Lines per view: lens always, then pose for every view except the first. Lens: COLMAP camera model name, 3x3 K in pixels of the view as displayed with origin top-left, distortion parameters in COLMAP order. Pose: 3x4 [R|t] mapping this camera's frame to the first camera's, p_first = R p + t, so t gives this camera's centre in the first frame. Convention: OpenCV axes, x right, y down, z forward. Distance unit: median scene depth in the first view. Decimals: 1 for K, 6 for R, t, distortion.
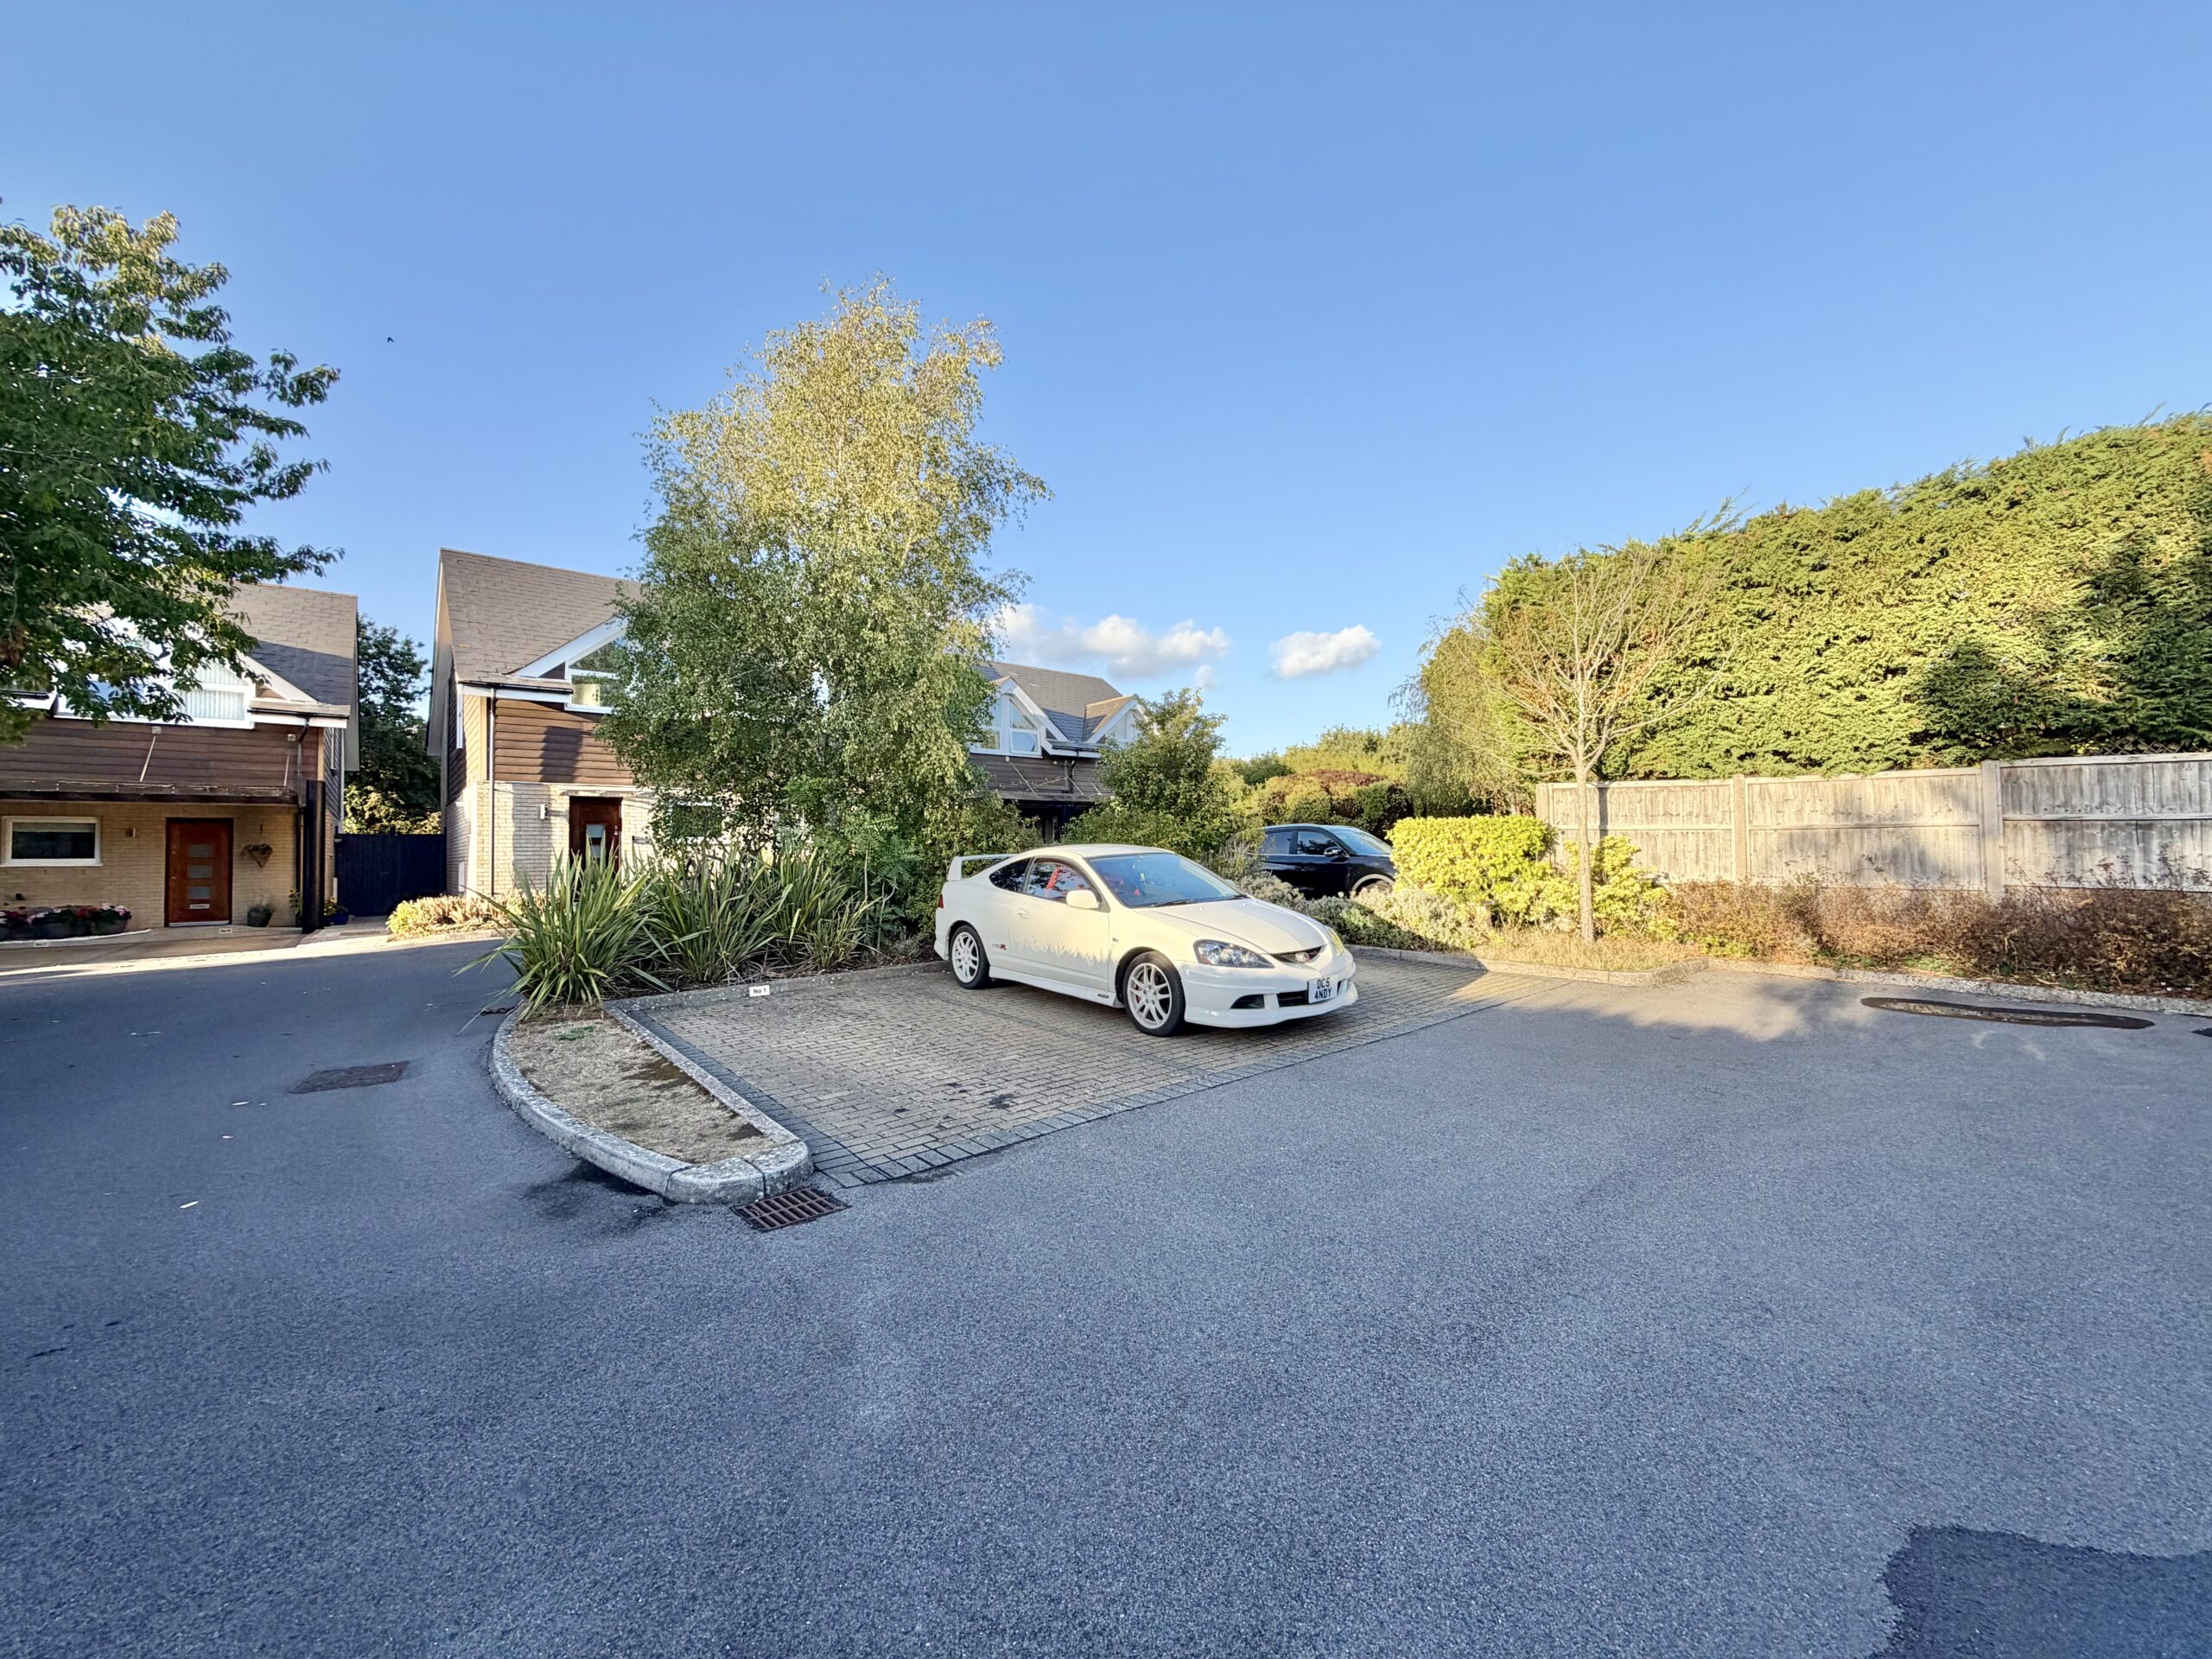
lens RADIAL K [[900.4, 0, 1104.6], [0, 900.4, 831.9], [0, 0, 1]] dist [-0.001336, 0.000041]
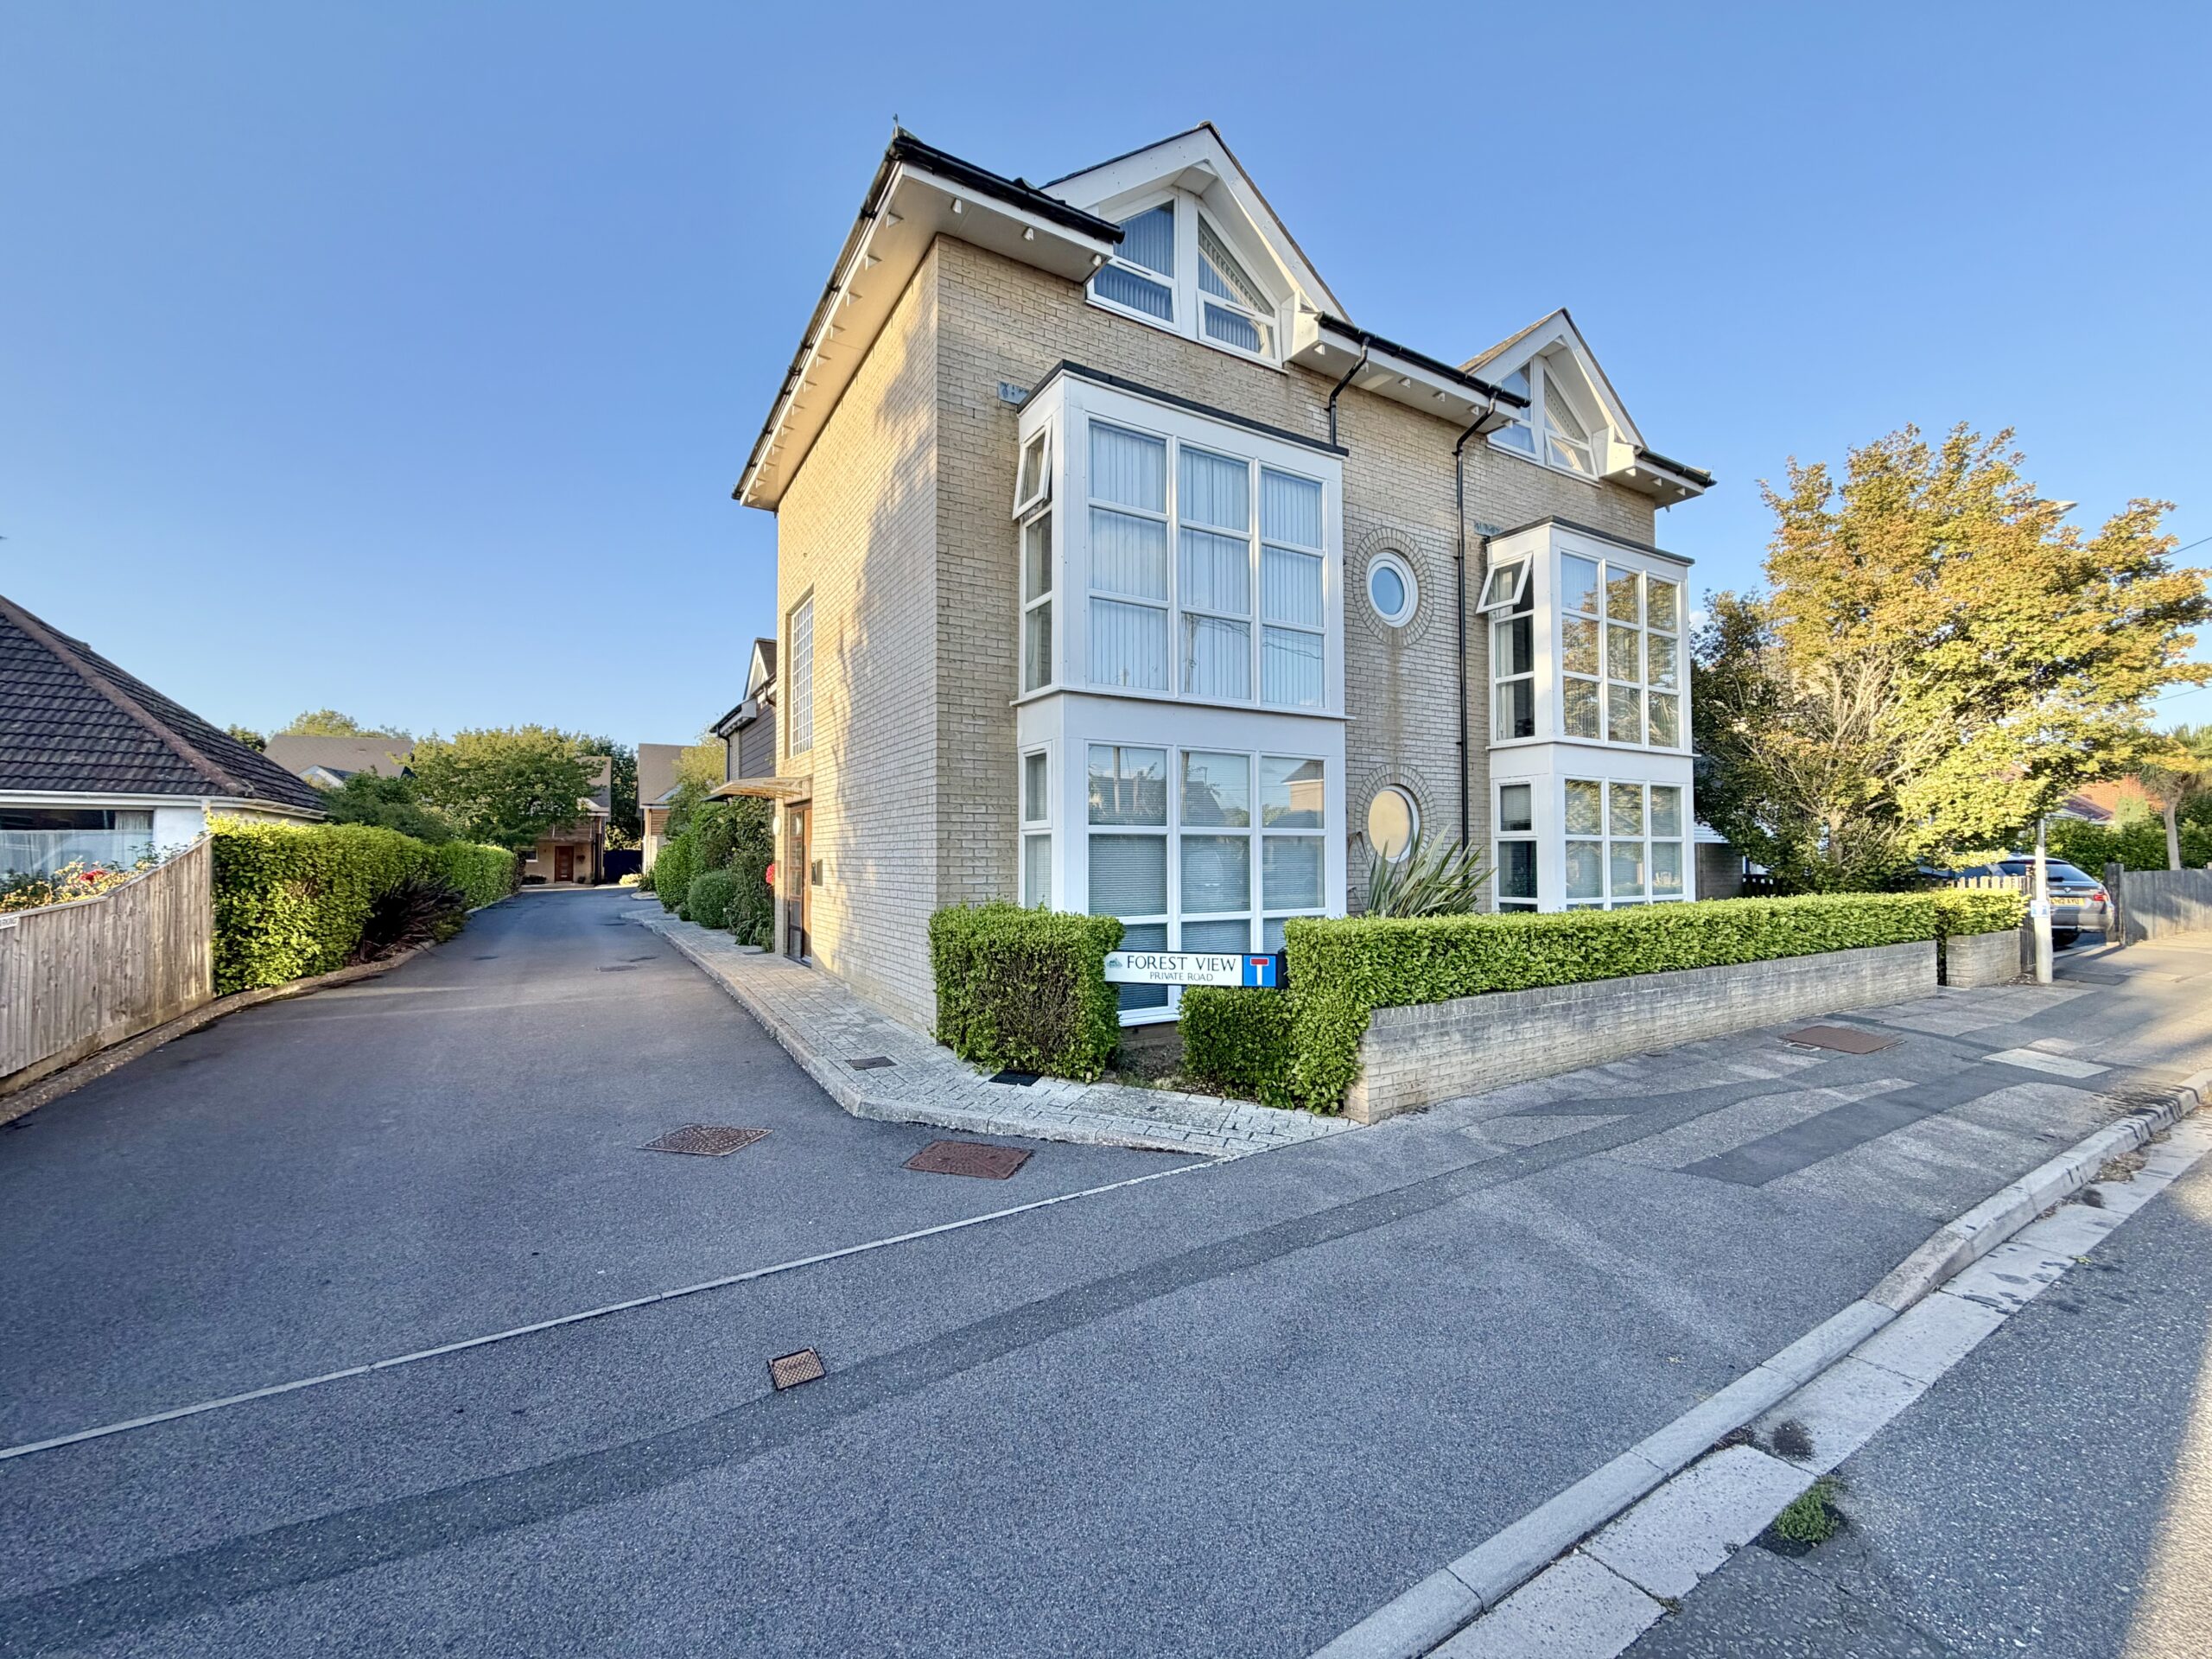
lens RADIAL K [[900.4, 0, 1111.6], [0, 900.4, 830.3], [0, 0, 1]] dist [-0.001336, 0.000041]
pose [[0.983121, -0.002732, -0.182935, 1.280547], [0.002740, 0.999996, -0.000210, -0.062439], [0.182935, -0.000295, 0.983125, -1.551106]]
